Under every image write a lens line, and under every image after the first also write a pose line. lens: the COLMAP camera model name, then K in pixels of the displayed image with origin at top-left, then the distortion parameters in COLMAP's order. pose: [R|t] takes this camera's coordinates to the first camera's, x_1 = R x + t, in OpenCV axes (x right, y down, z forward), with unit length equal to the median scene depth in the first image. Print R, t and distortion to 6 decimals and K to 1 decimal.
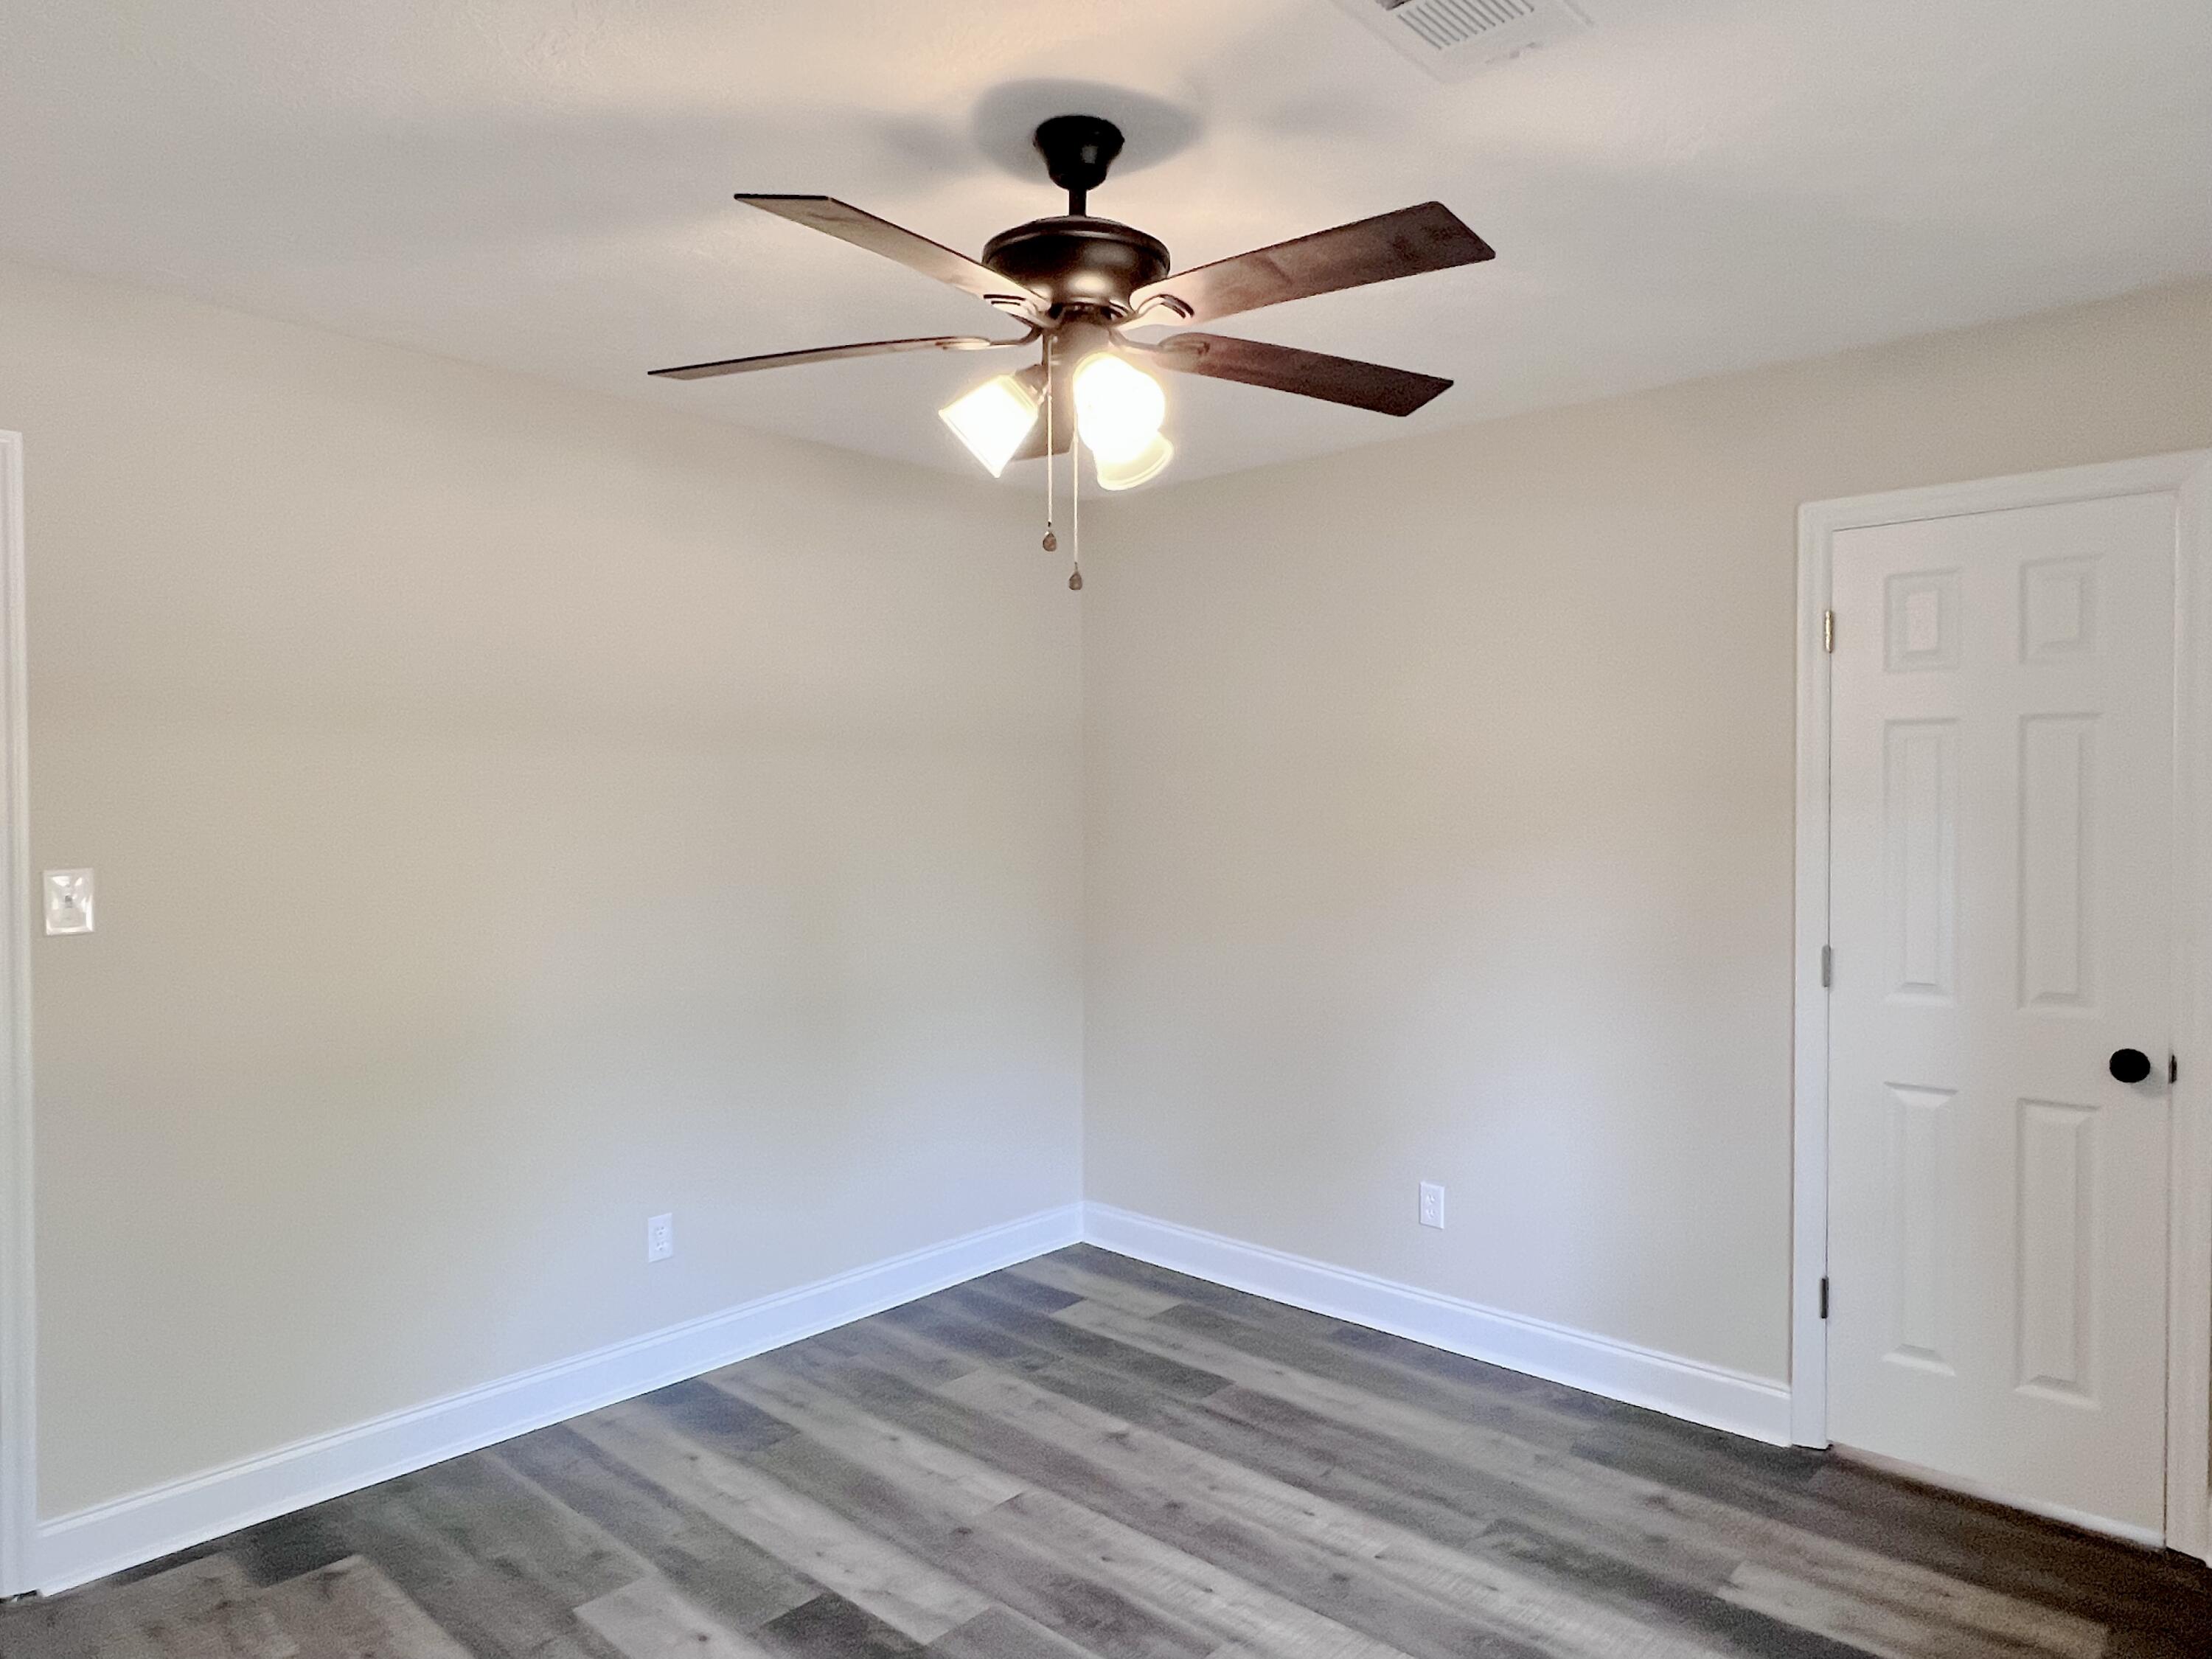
lens RADIAL K [[1380.1, 0, 1089.0], [0, 1380.1, 832.0], [0, 0, 1]] dist [0.004613, 0.000569]
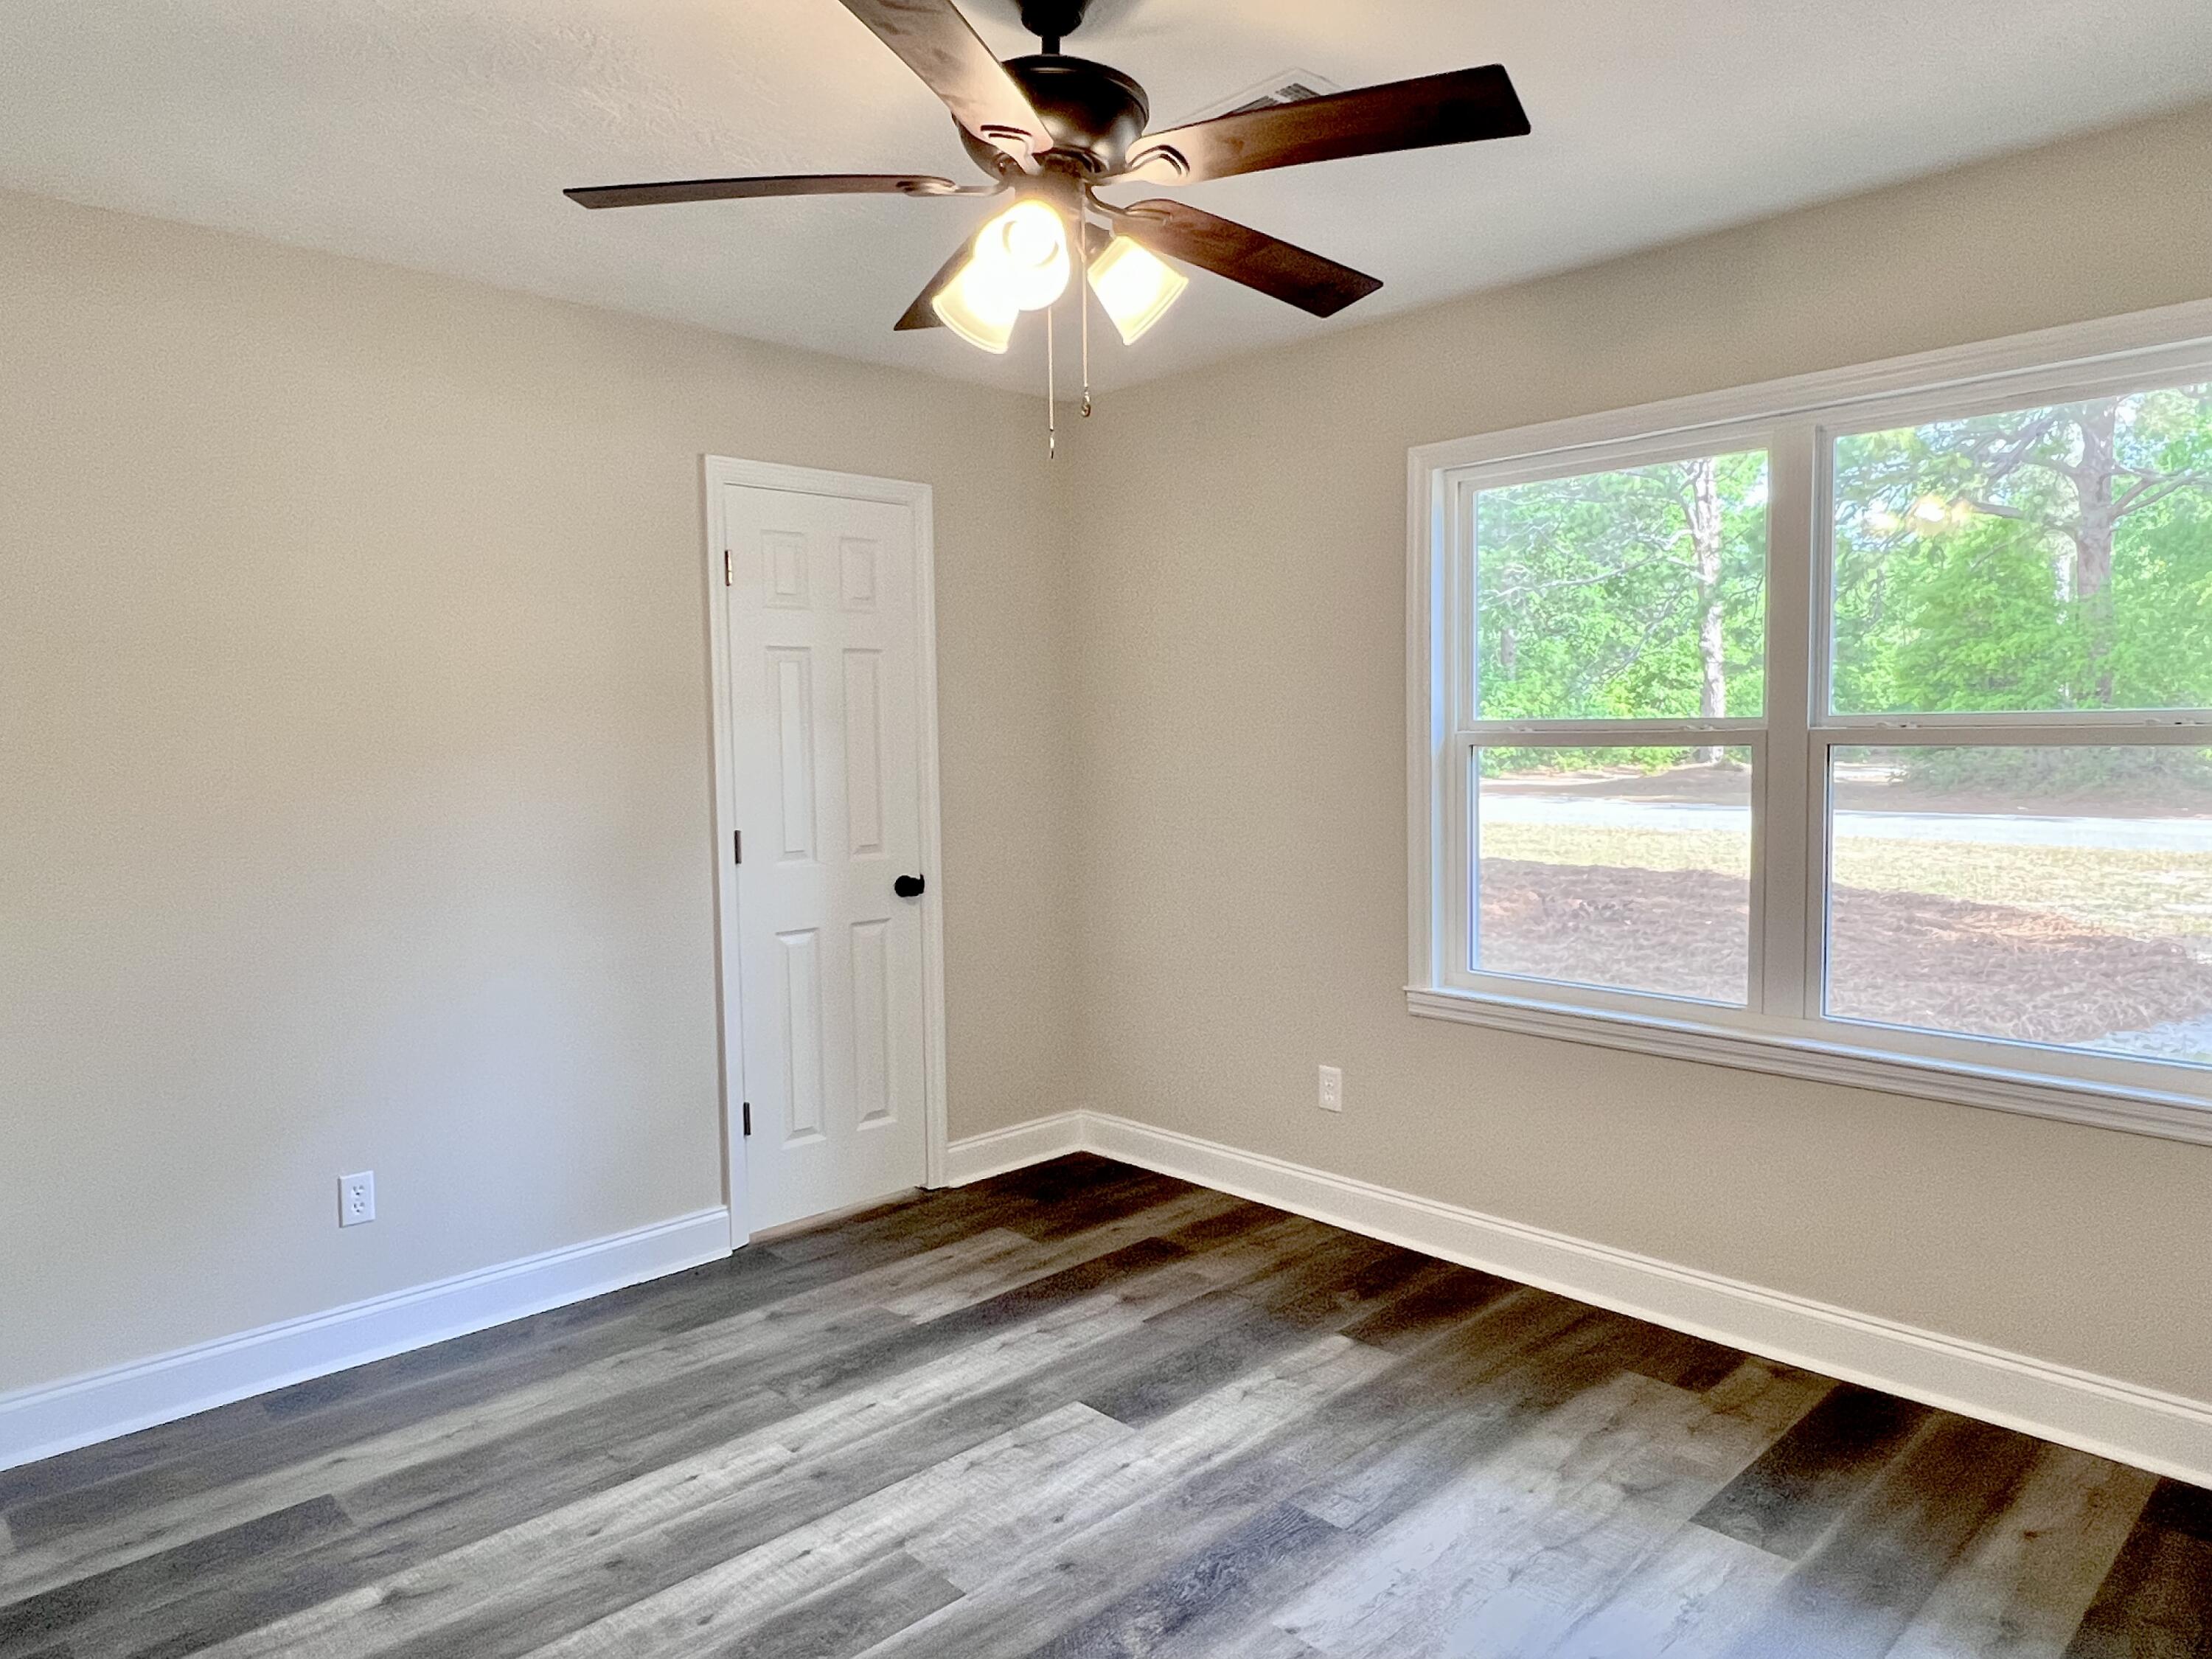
lens RADIAL K [[1380.1, 0, 1089.0], [0, 1380.1, 832.0], [0, 0, 1]] dist [0.004613, 0.000569]
pose [[0.094177, -0.073102, 0.992868, -0.677356], [0.036181, 0.996893, 0.069966, 0.010948], [-0.994898, 0.029334, 0.096530, 0.620102]]
